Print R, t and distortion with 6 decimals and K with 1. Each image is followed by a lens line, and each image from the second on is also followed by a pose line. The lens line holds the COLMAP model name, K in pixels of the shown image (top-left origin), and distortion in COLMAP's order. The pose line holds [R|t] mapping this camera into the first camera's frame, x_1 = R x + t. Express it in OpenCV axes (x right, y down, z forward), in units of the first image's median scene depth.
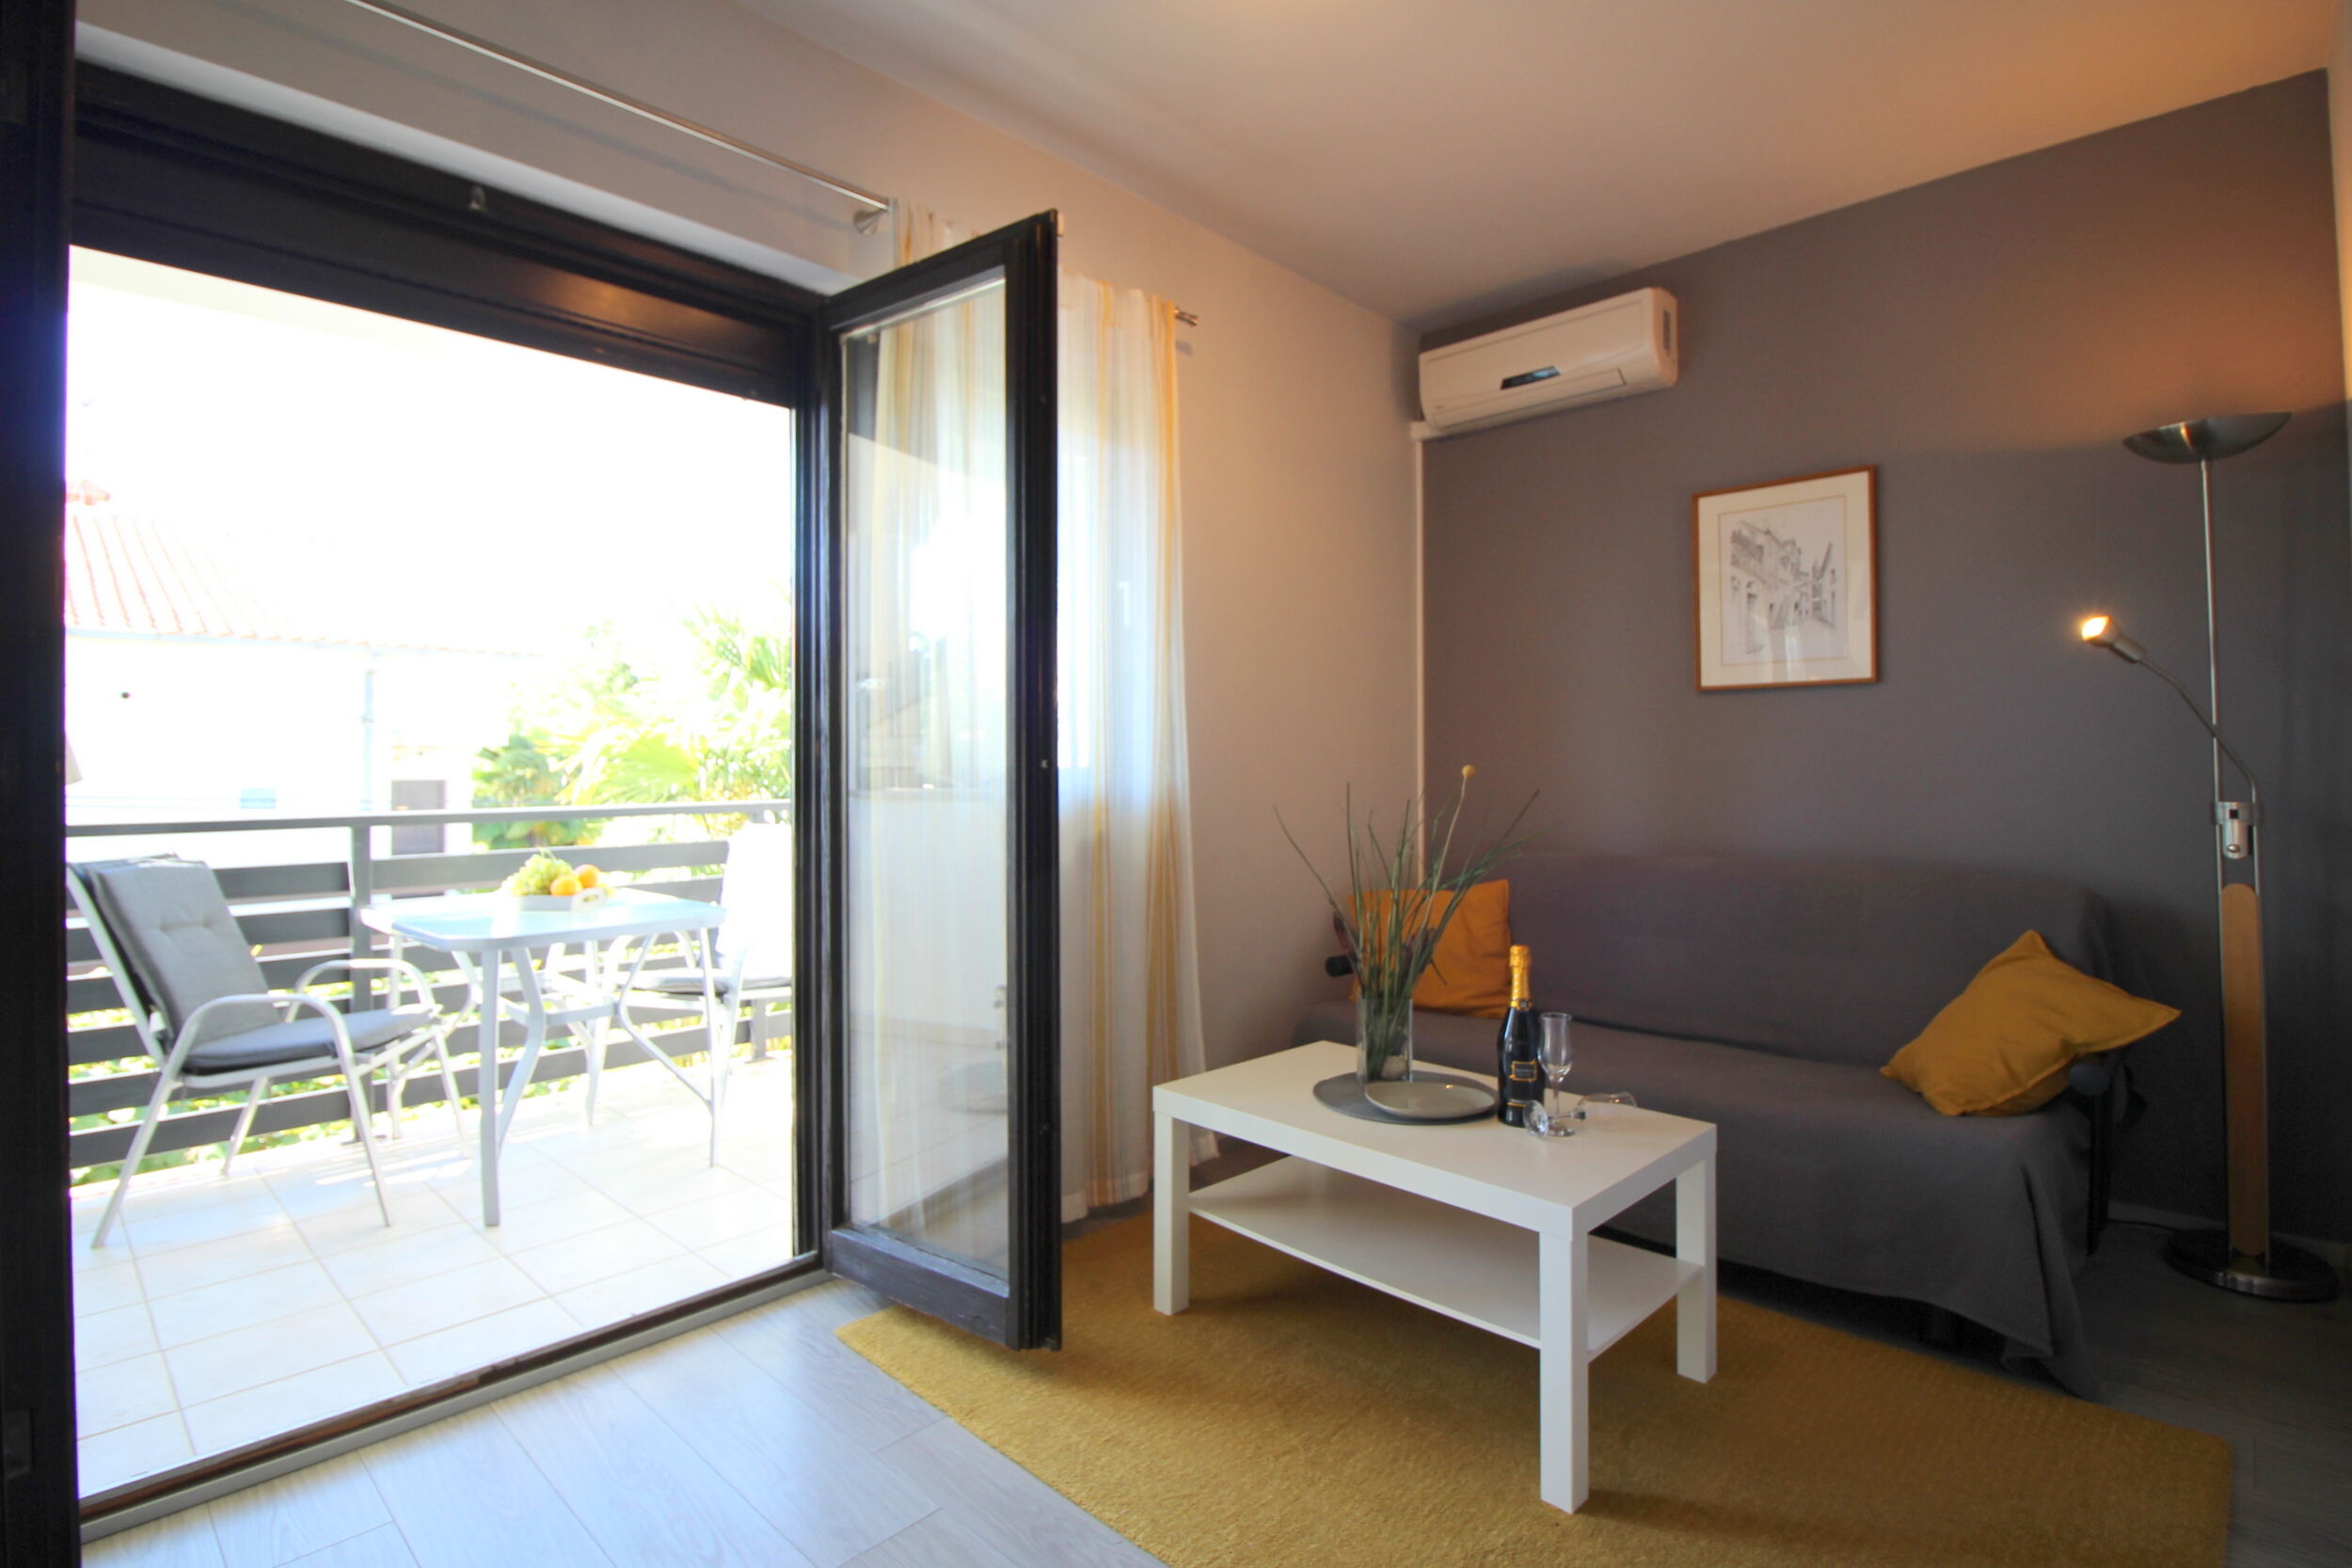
lens RADIAL K [[1132.9, 0, 1180.7], [0, 1132.9, 760.6], [0, 0, 1]] dist [0.000971, -0.011126]
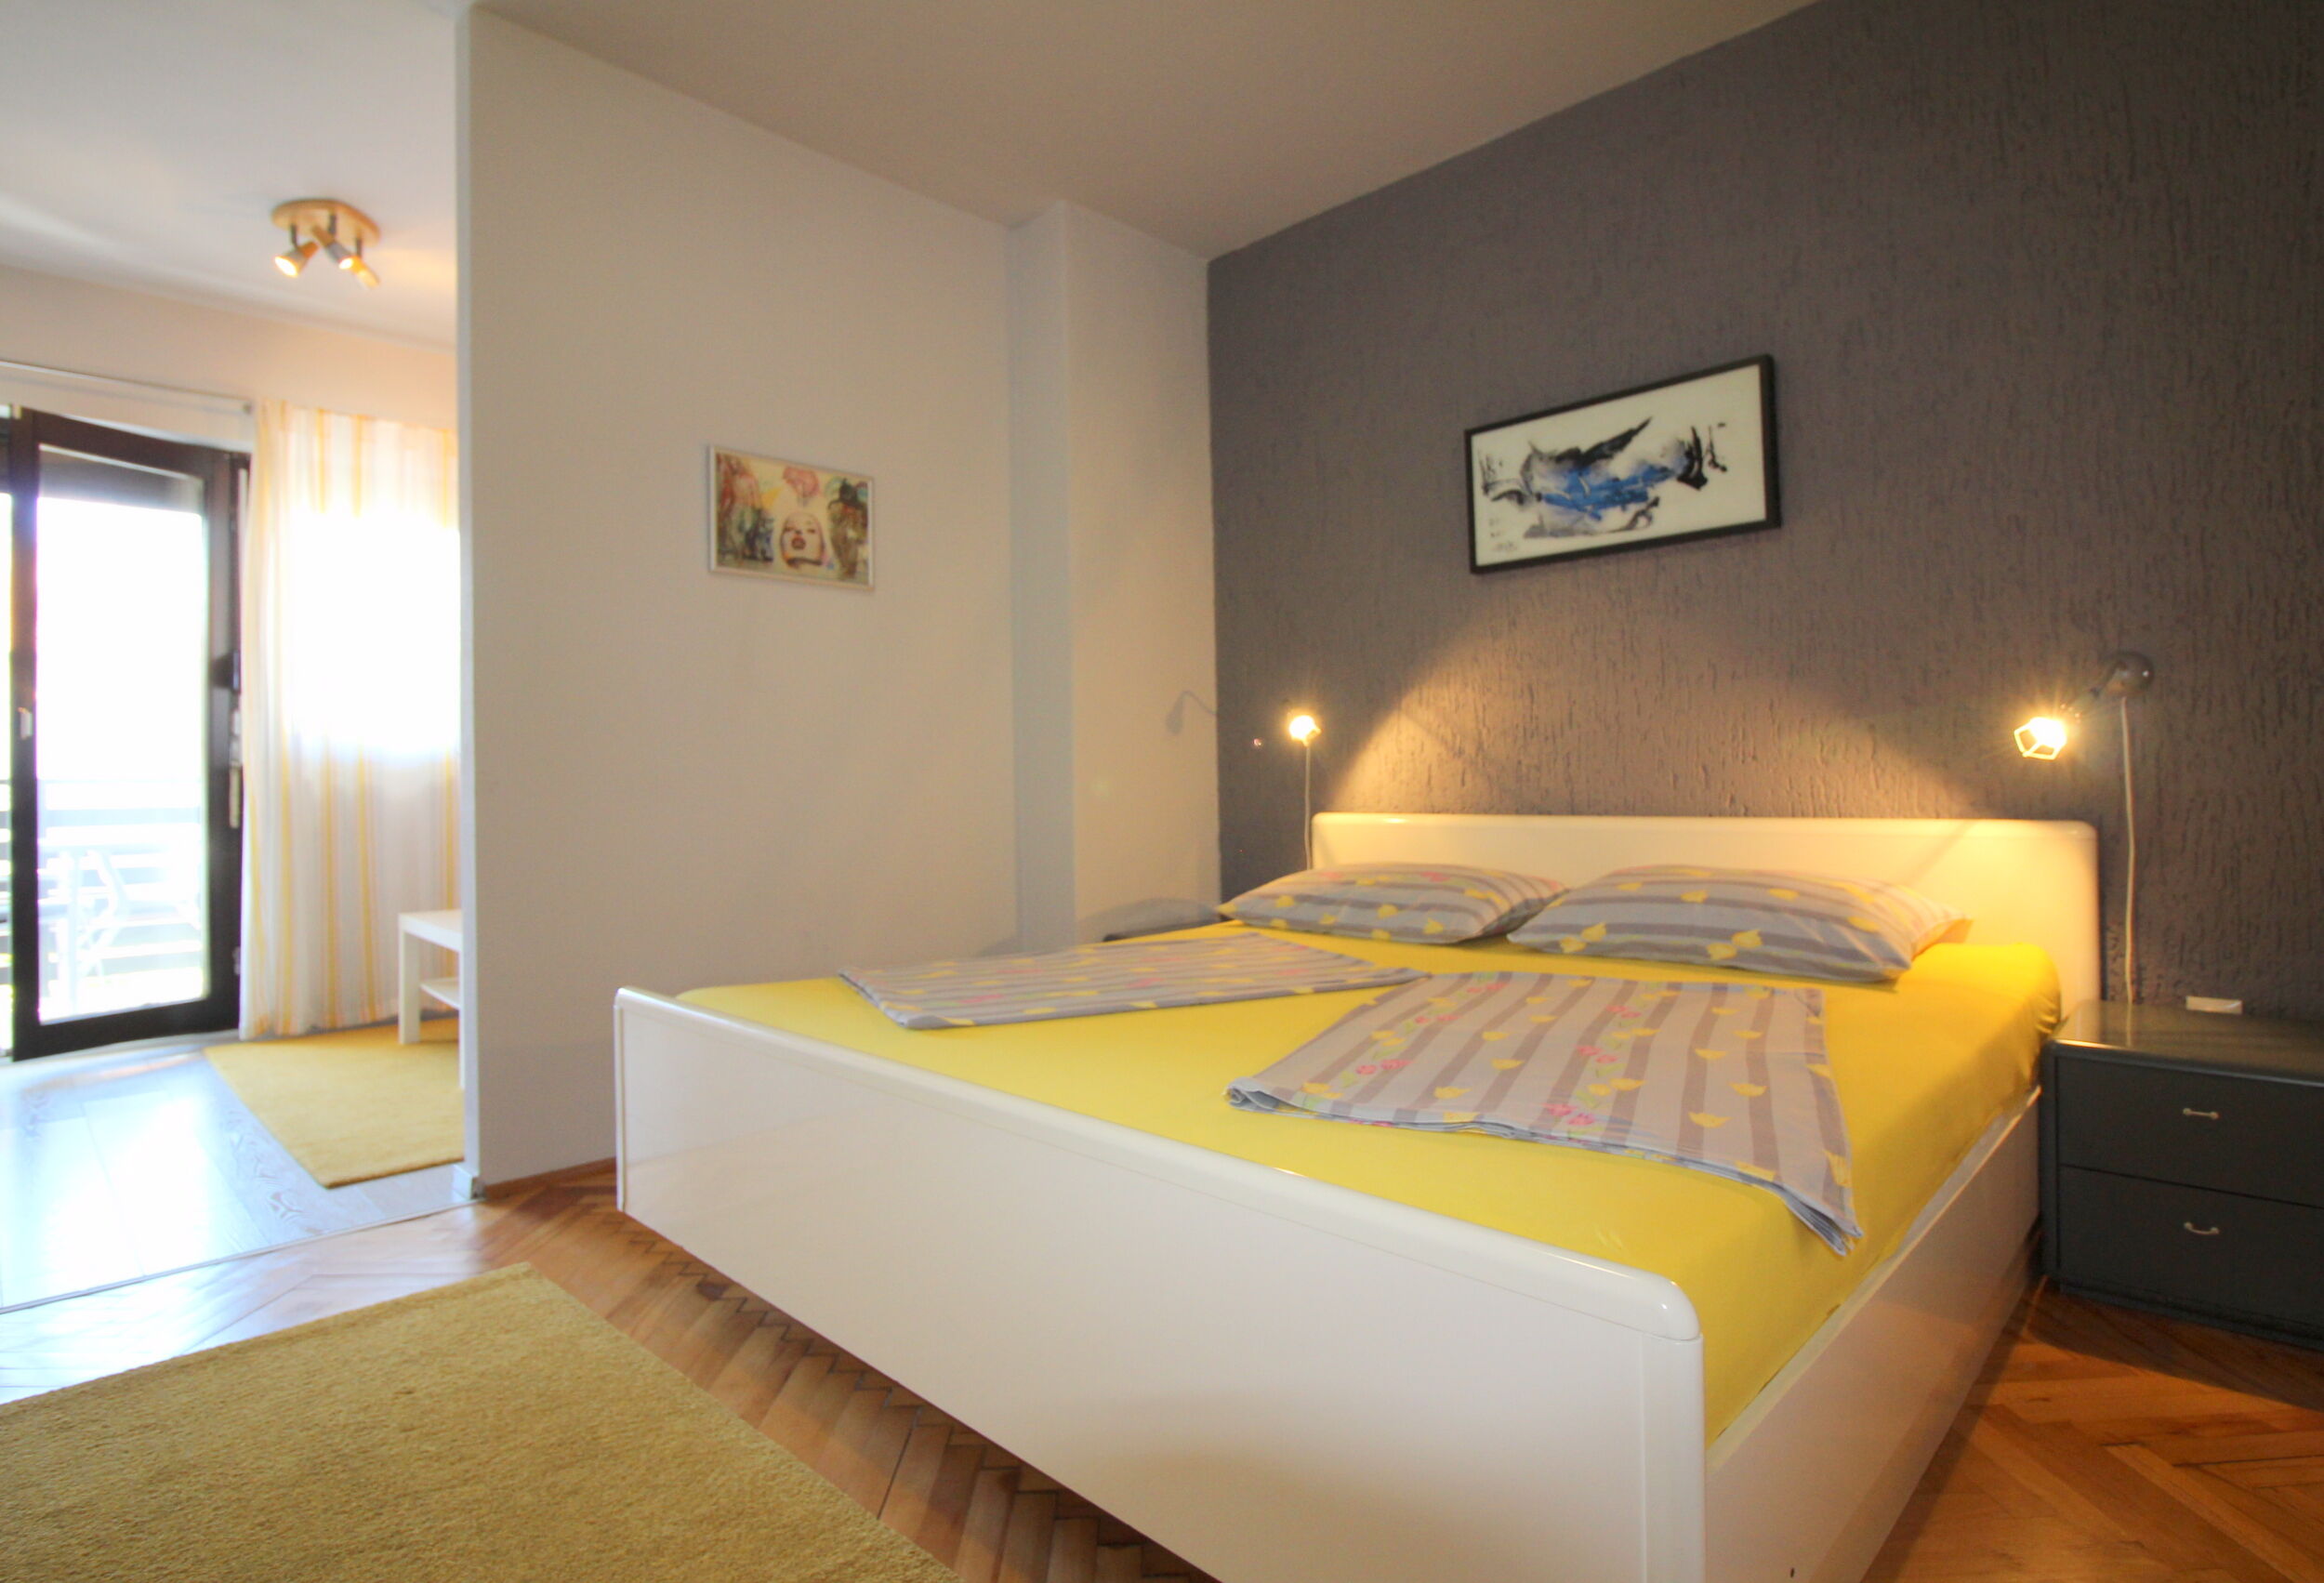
lens RADIAL K [[1176.3, 0, 1208.4], [0, 1176.3, 763.0], [0, 0, 1]] dist [0.003254, -0.015735]
pose [[0.999928, -0.008410, 0.008611, 0.989936], [0.008477, 0.999934, -0.007803, 0.071354], [-0.008545, 0.007875, 0.999932, -0.659912]]
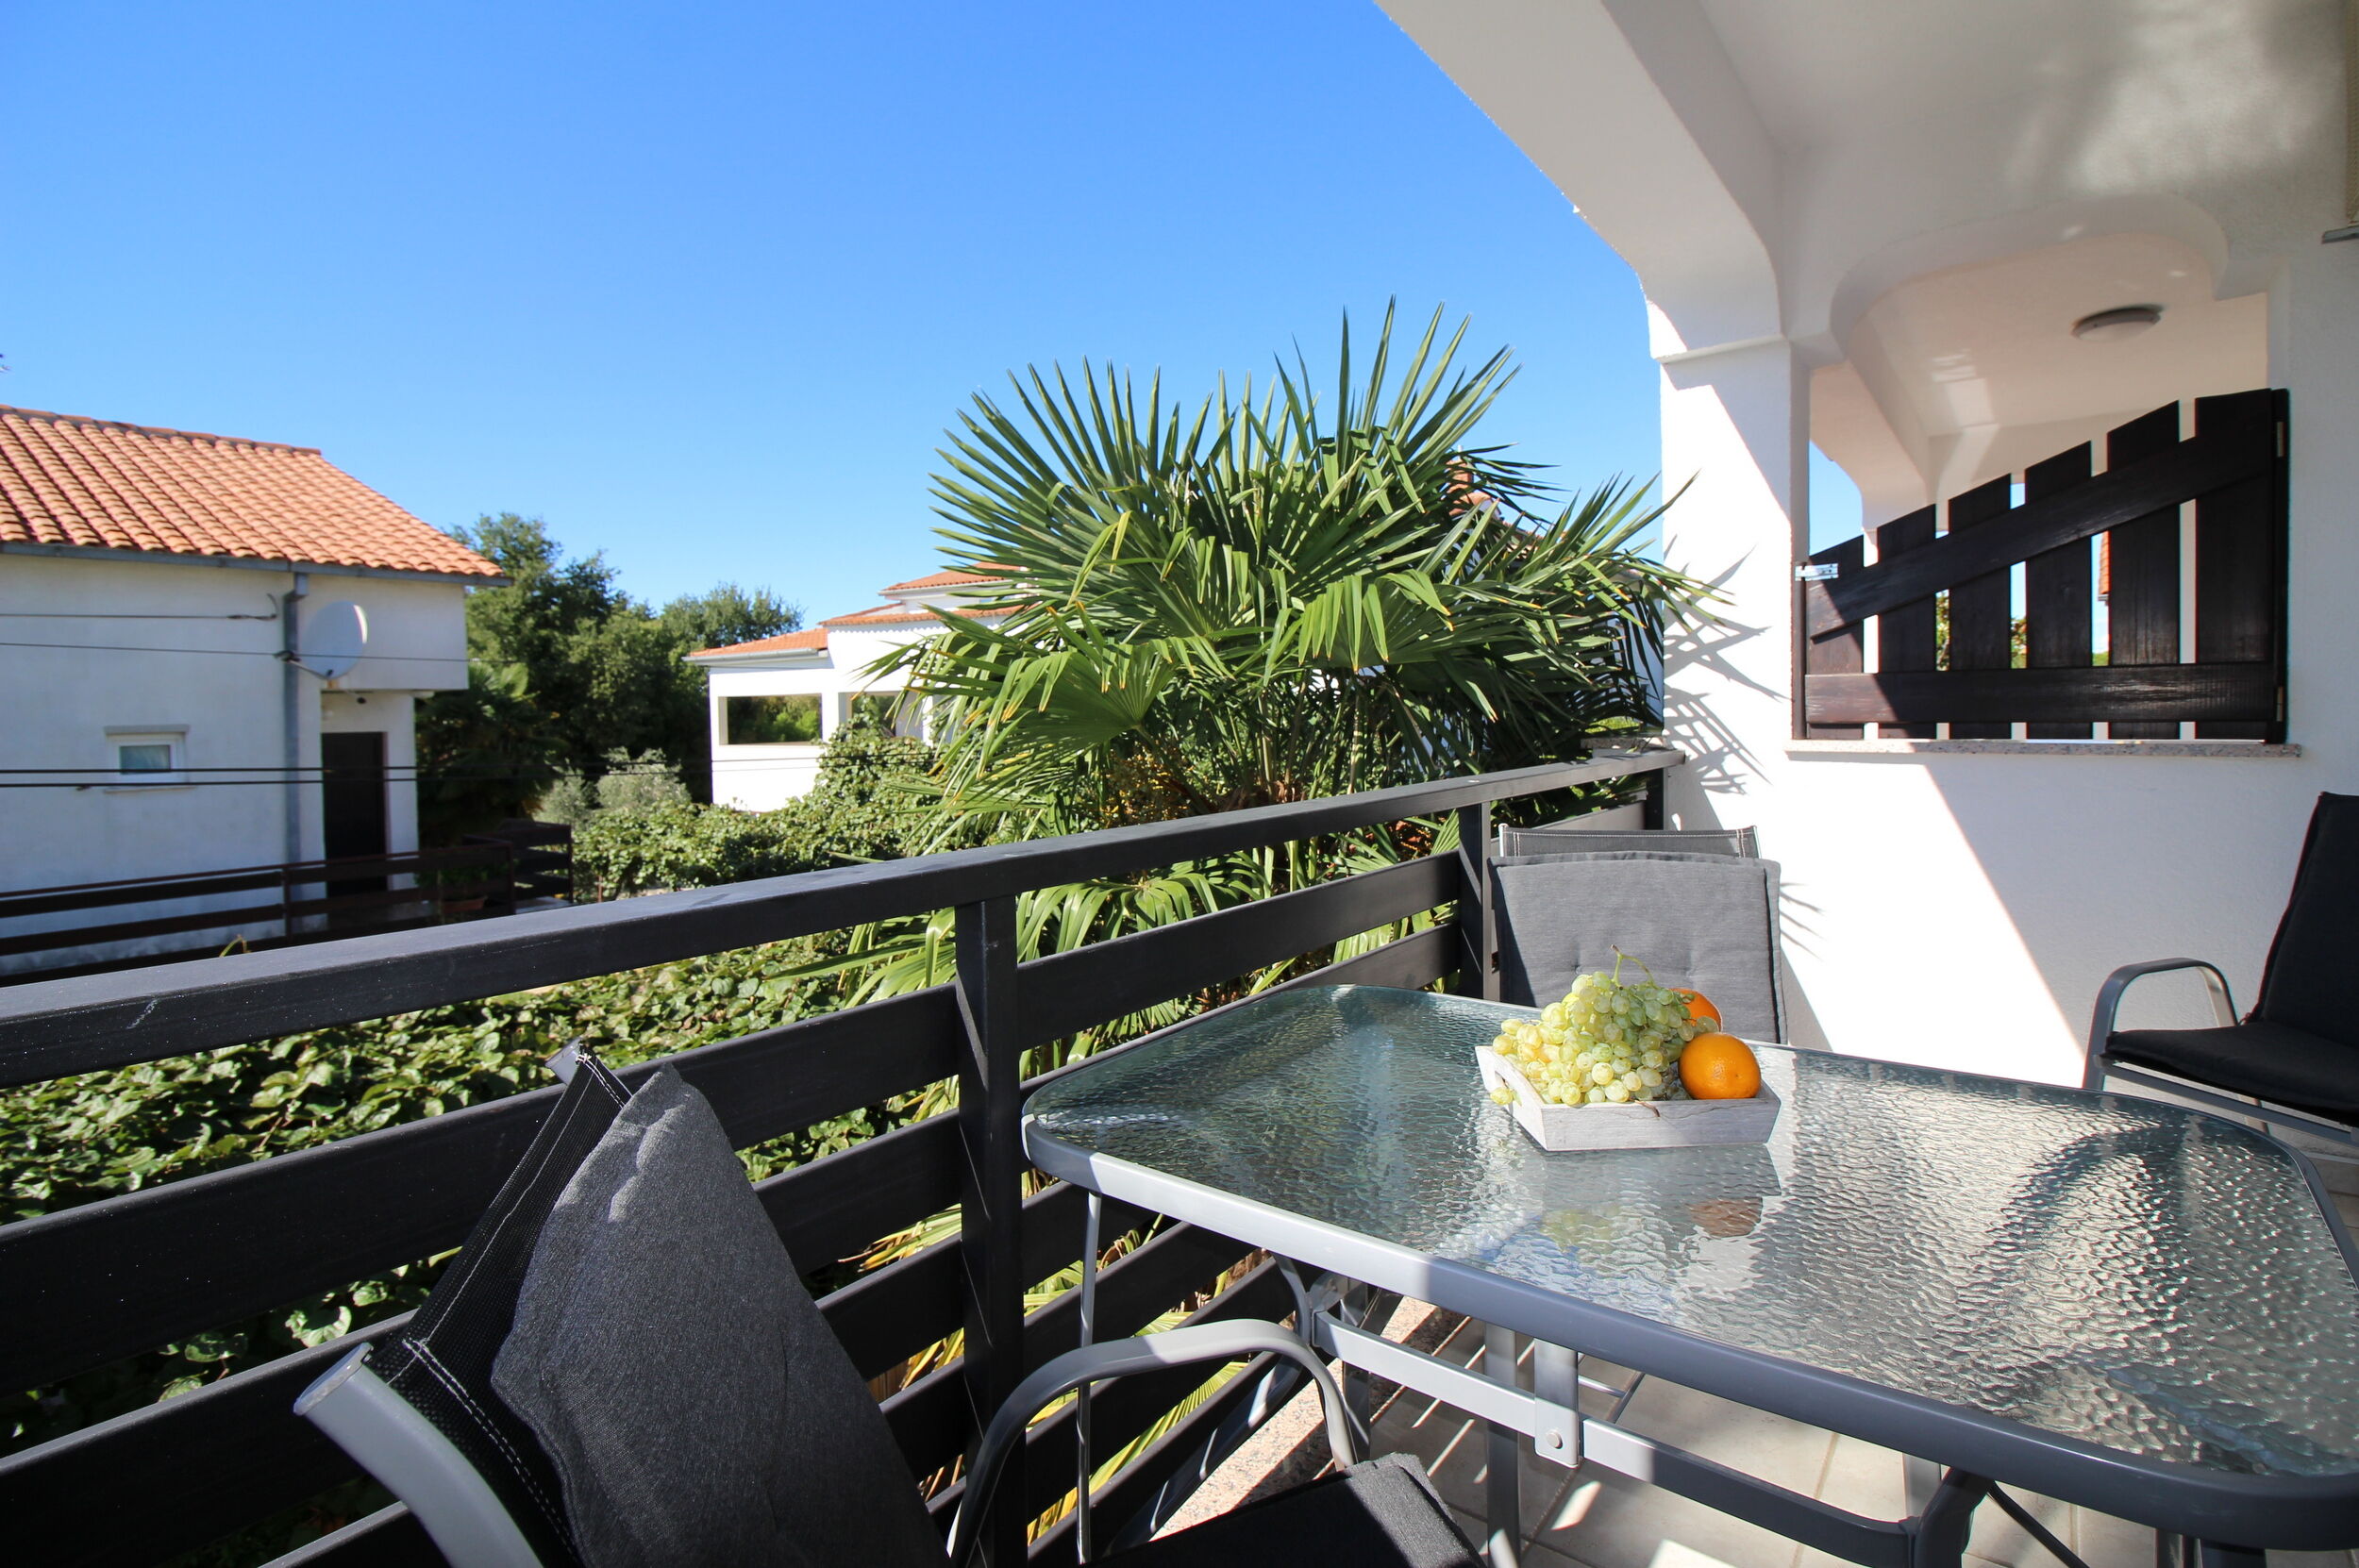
lens RADIAL K [[1123.5, 0, 1183.9], [0, 1123.5, 753.9], [0, 0, 1]] dist [-0.003711, -0.013194]
pose [[0.994201, -0.012102, 0.106851, -0.875321], [0.007074, 0.998855, 0.047312, -0.007456], [-0.107301, -0.046282, 0.993149, 0.783774]]
